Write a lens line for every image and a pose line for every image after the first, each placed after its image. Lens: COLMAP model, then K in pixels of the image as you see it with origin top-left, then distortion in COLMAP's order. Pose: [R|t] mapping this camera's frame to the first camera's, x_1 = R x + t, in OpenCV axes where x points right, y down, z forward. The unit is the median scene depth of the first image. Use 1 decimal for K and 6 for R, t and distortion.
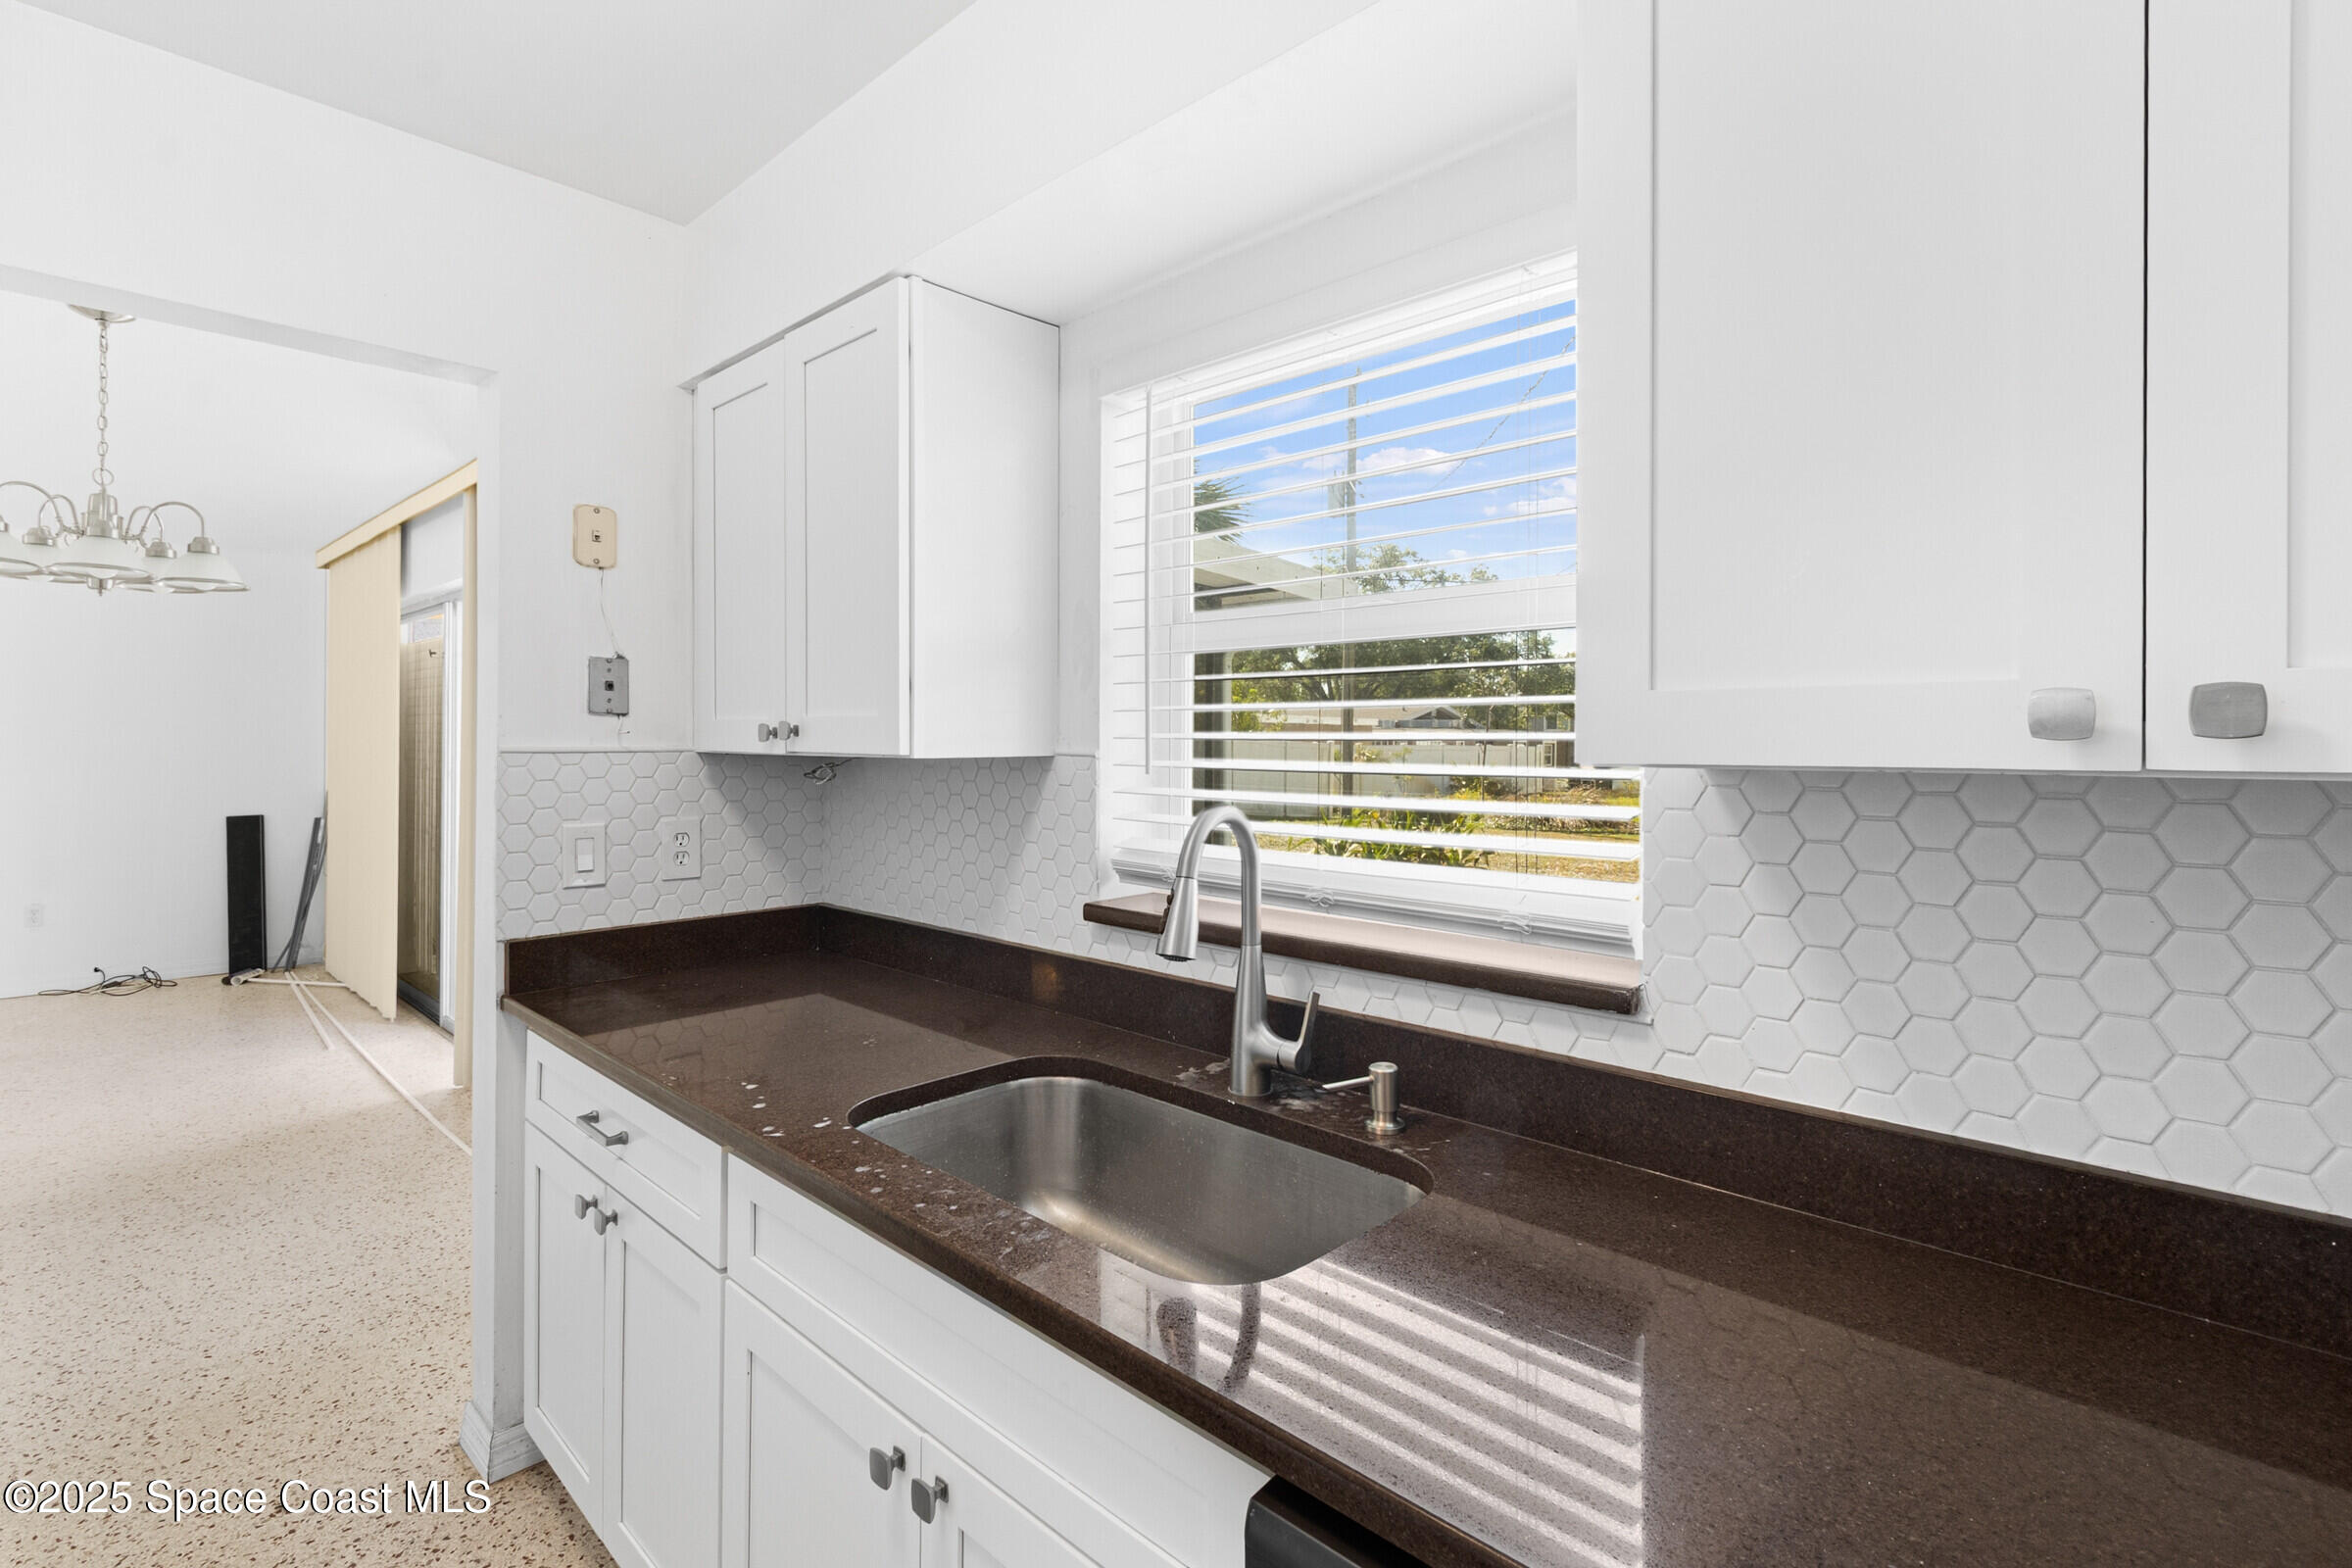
lens RADIAL K [[1090.4, 0, 1142.9], [0, 1090.4, 751.9], [0, 0, 1]] dist [0.001382, 0.001029]
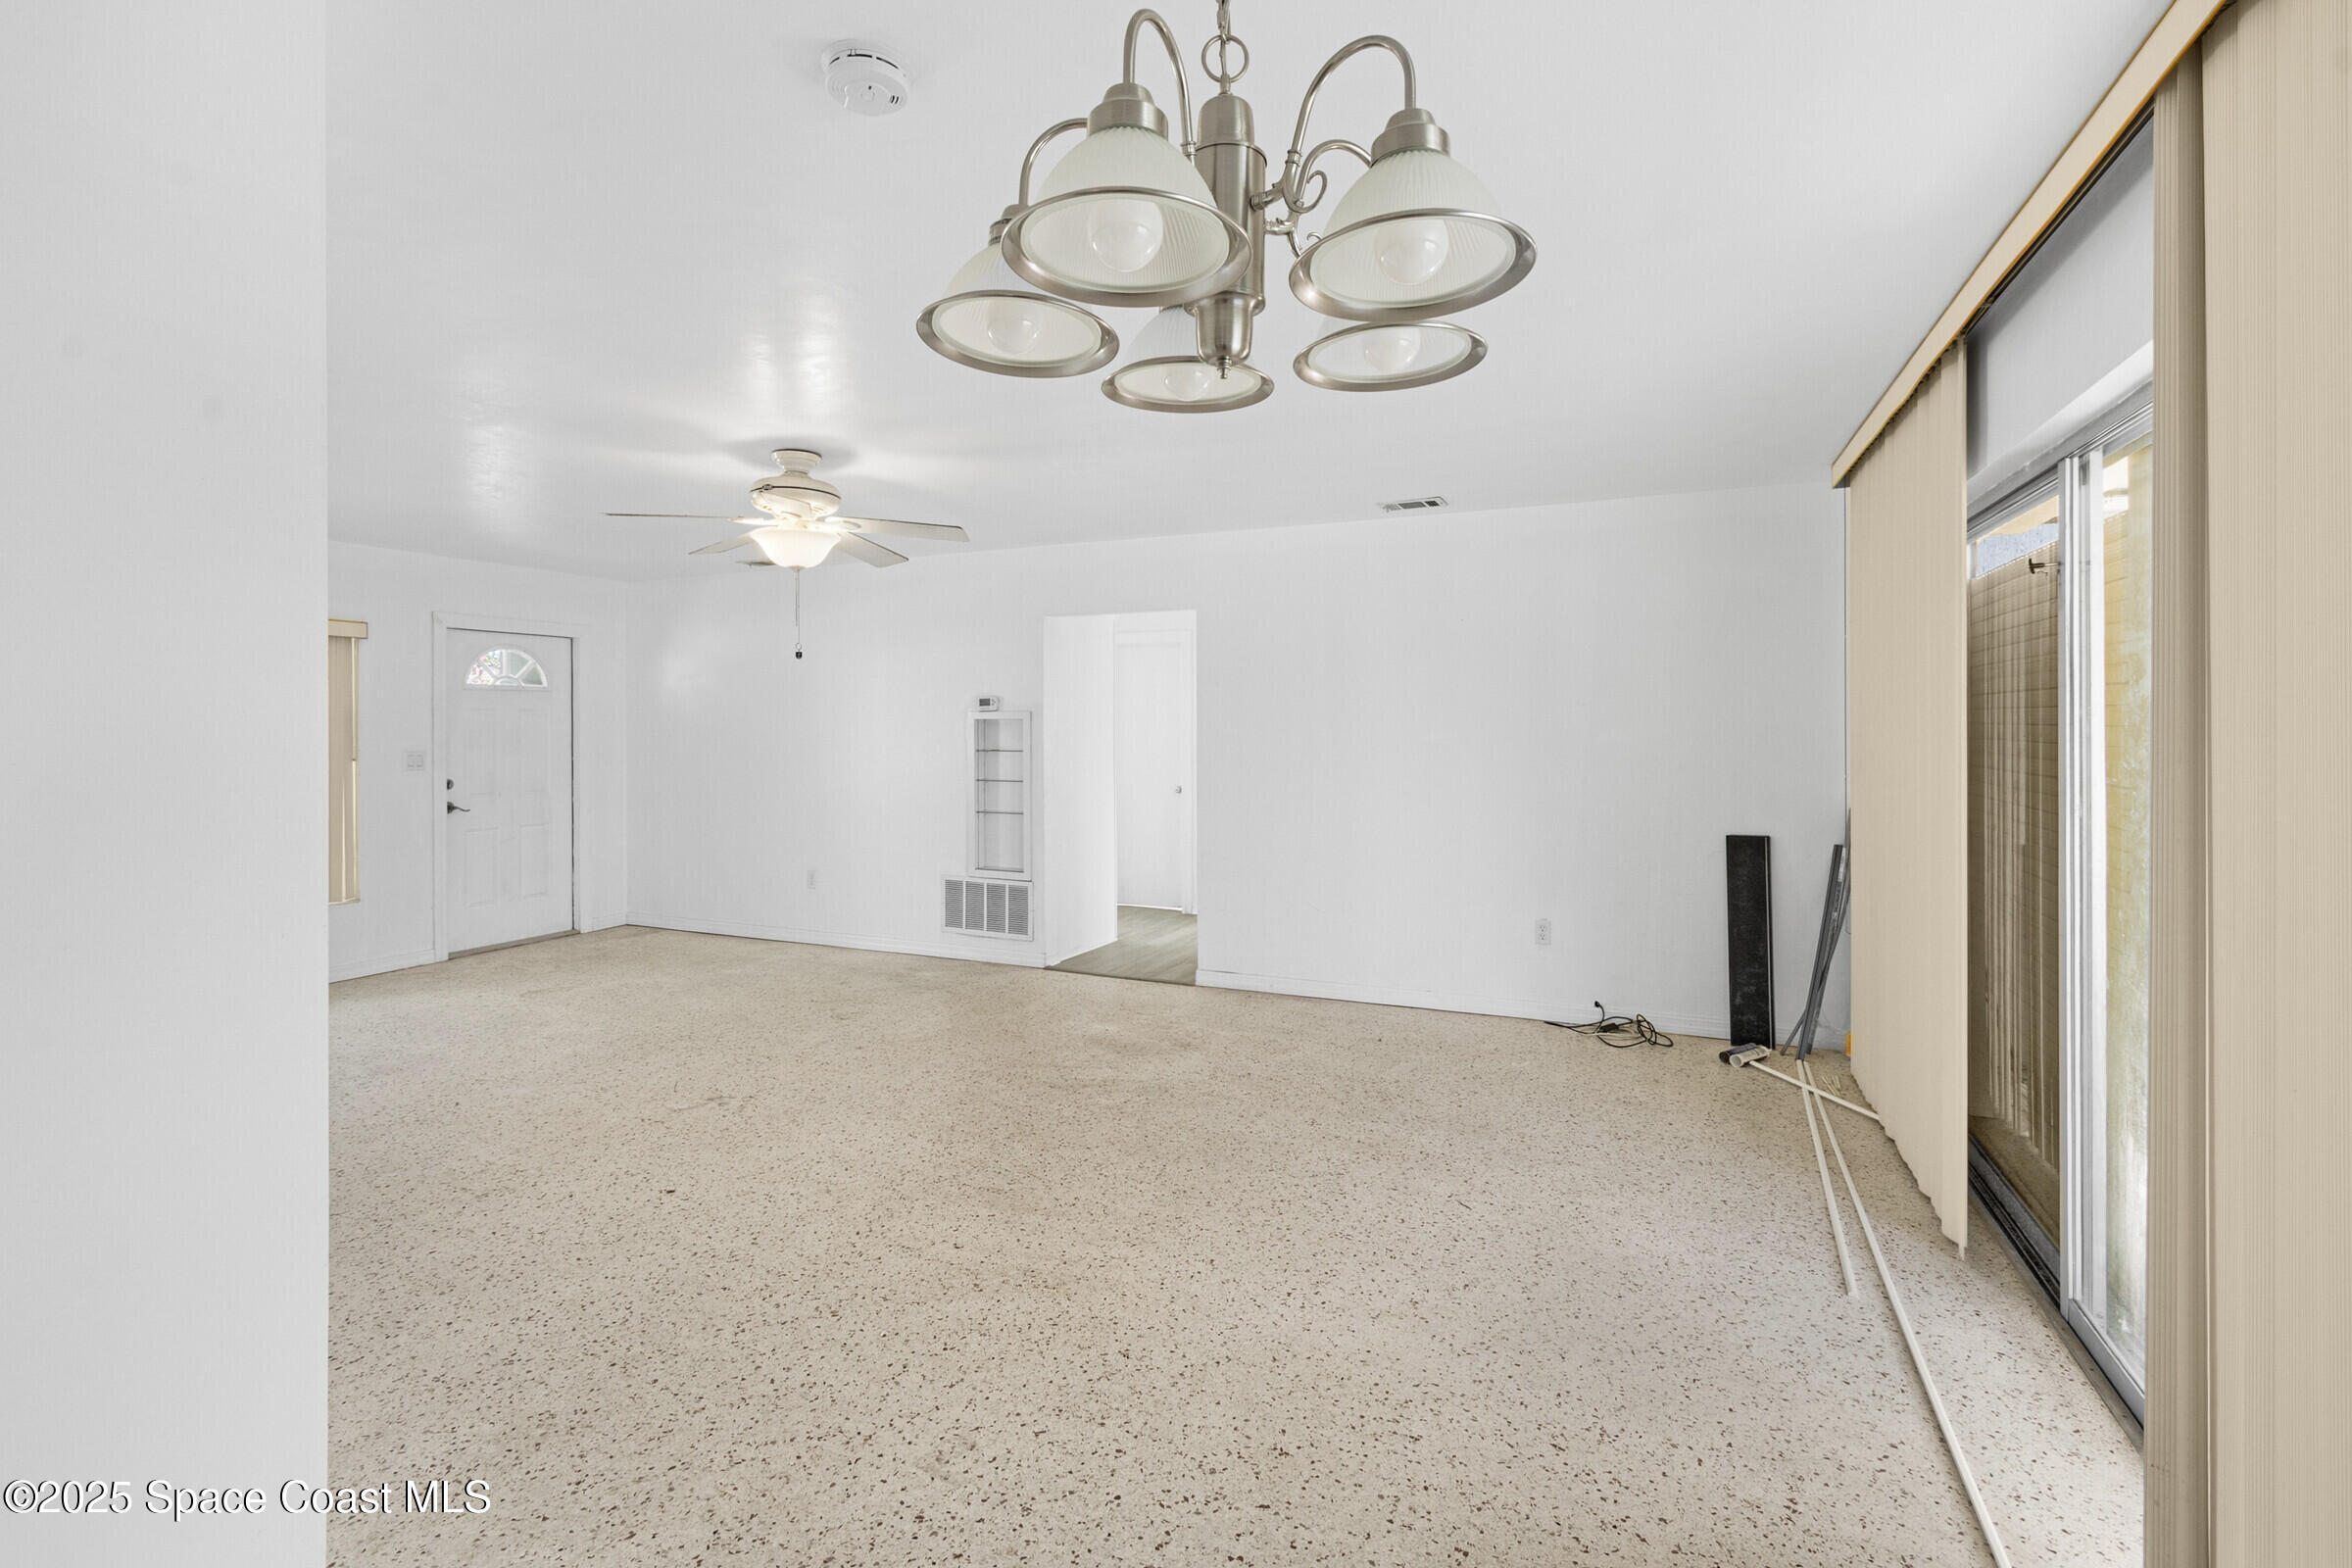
lens RADIAL K [[1078.5, 0, 1154.6], [0, 1078.5, 734.9], [0, 0, 1]] dist [0.001026, -0.000270]
pose [[0.340473, -0.007639, -0.940223, -0.274646], [0.005296, 0.999967, -0.006207, -0.007925], [0.940239, -0.002866, 0.340502, 0.380267]]
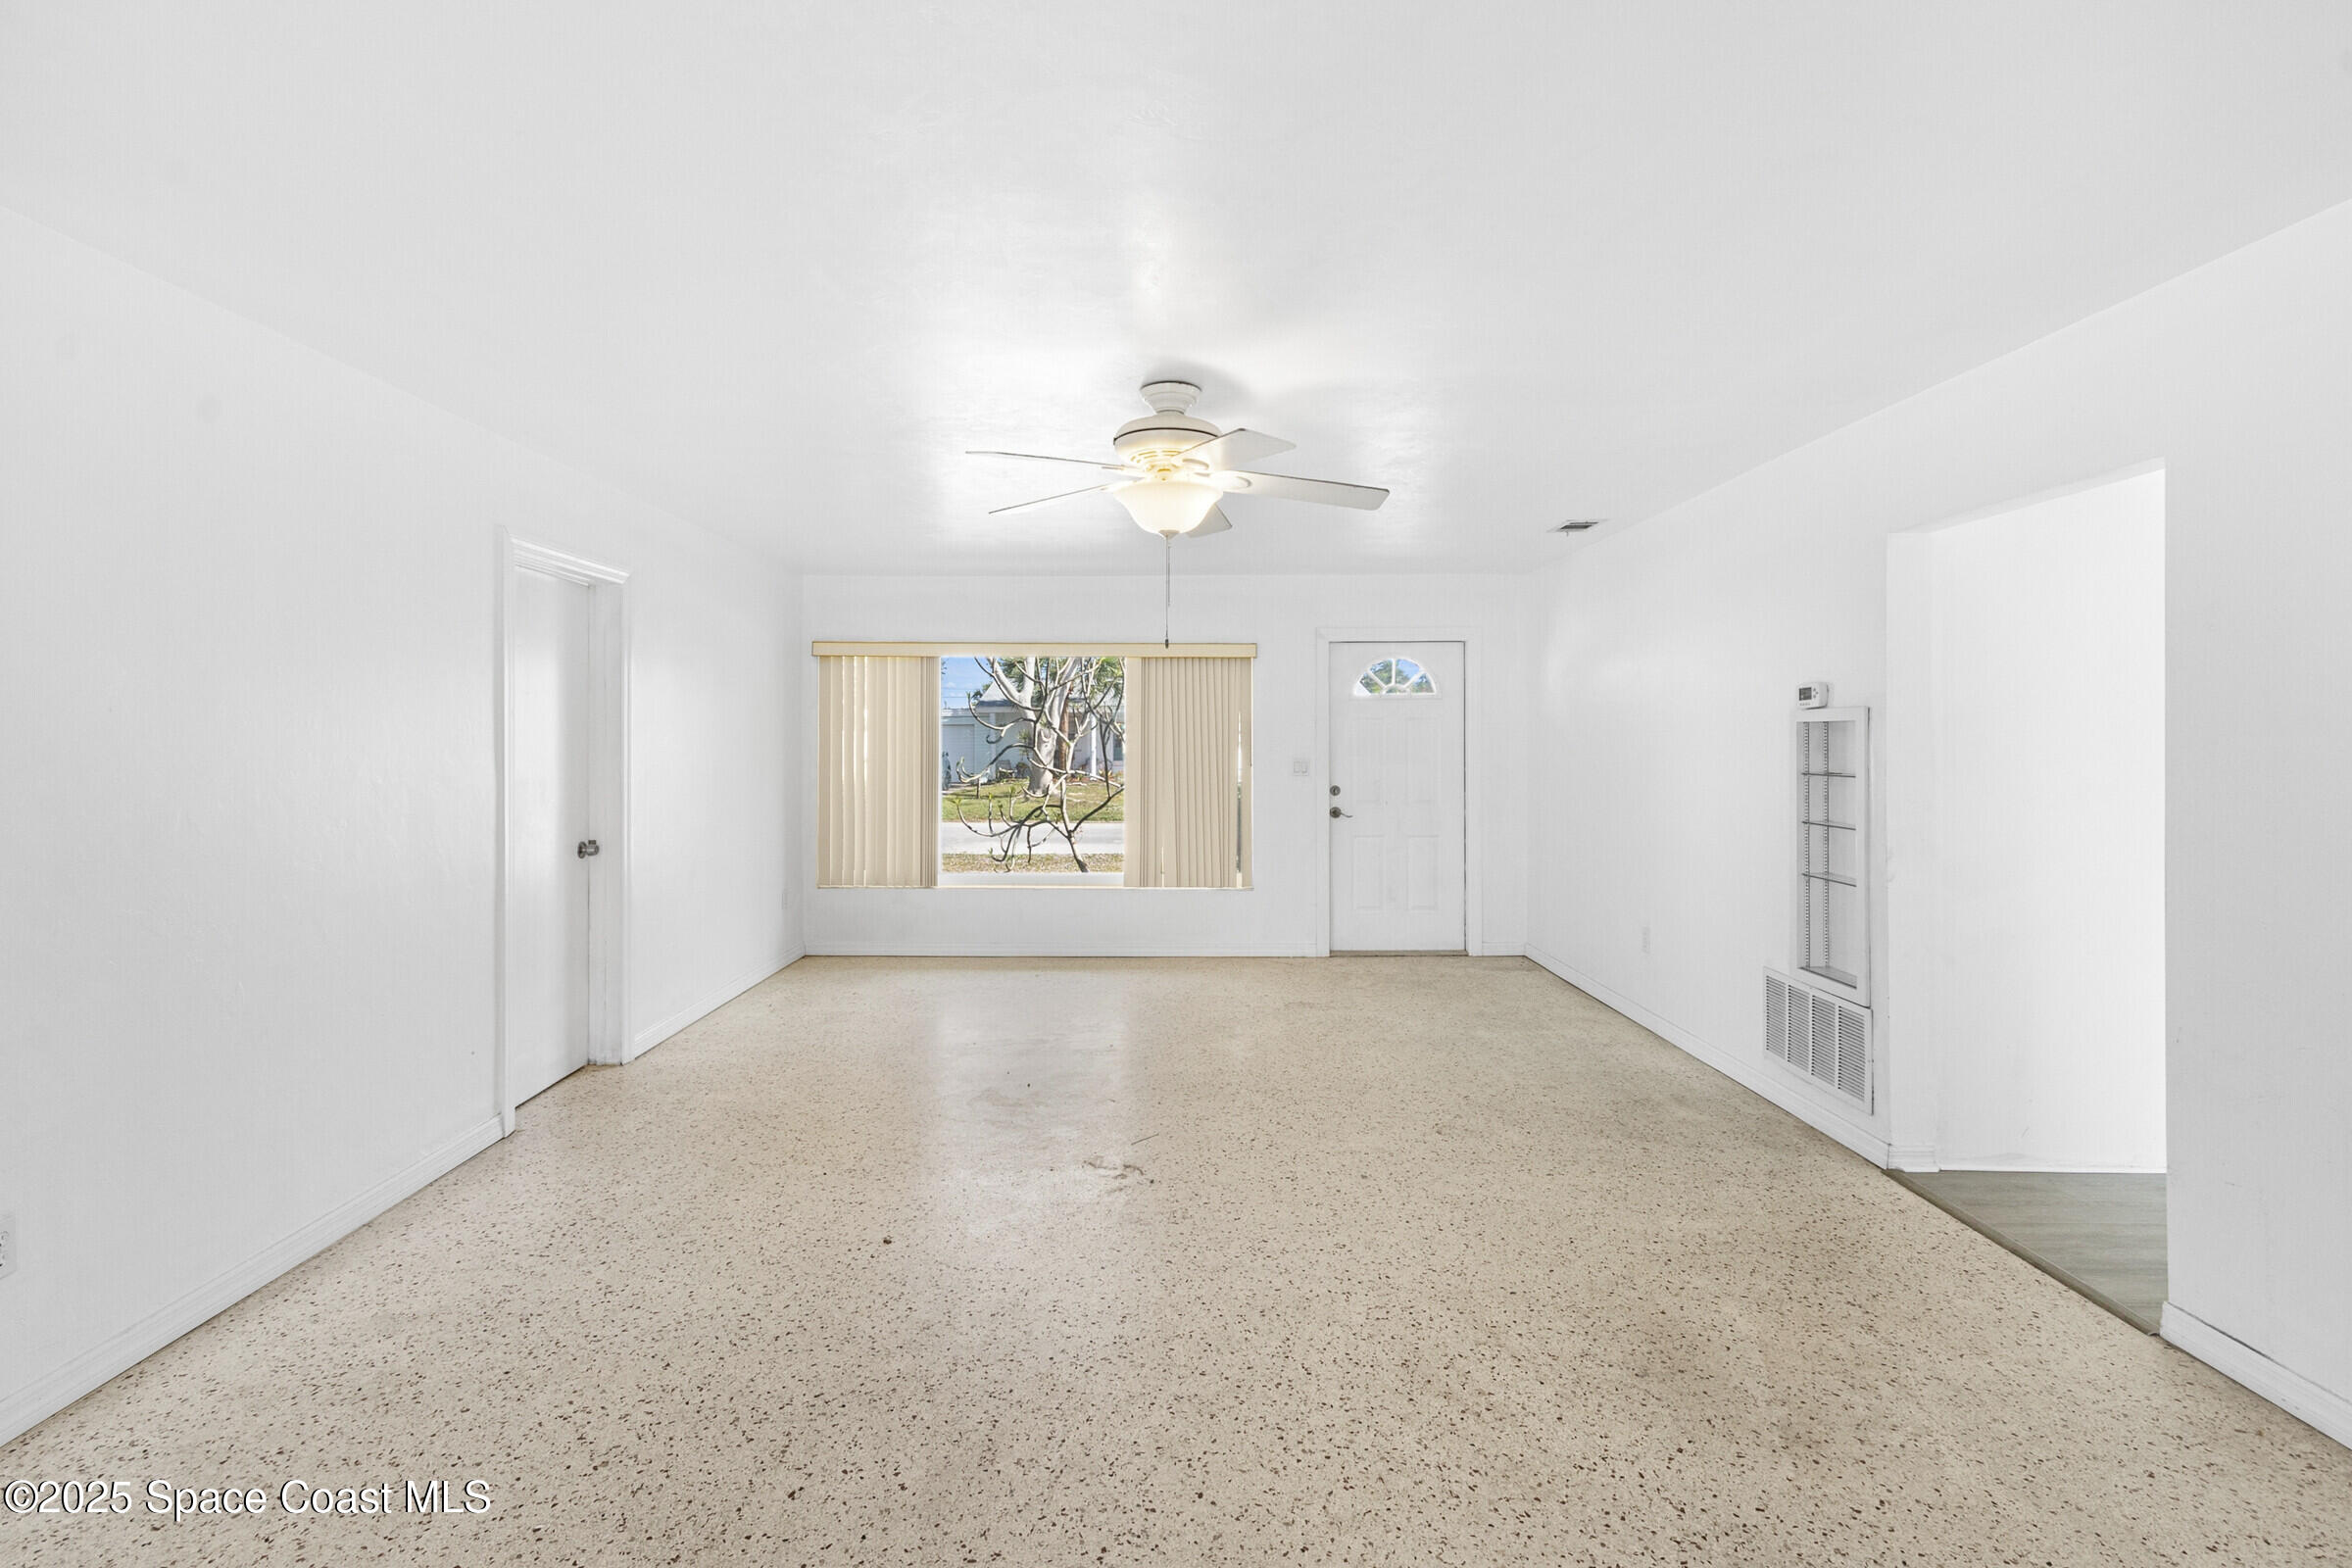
lens RADIAL K [[1078.5, 0, 1154.6], [0, 1078.5, 734.9], [0, 0, 1]] dist [0.001026, -0.000270]
pose [[-0.718041, -0.015667, -0.695825, -0.487089], [-0.009148, 0.999873, -0.013074, -0.009810], [0.695941, -0.003022, -0.718093, 0.633295]]
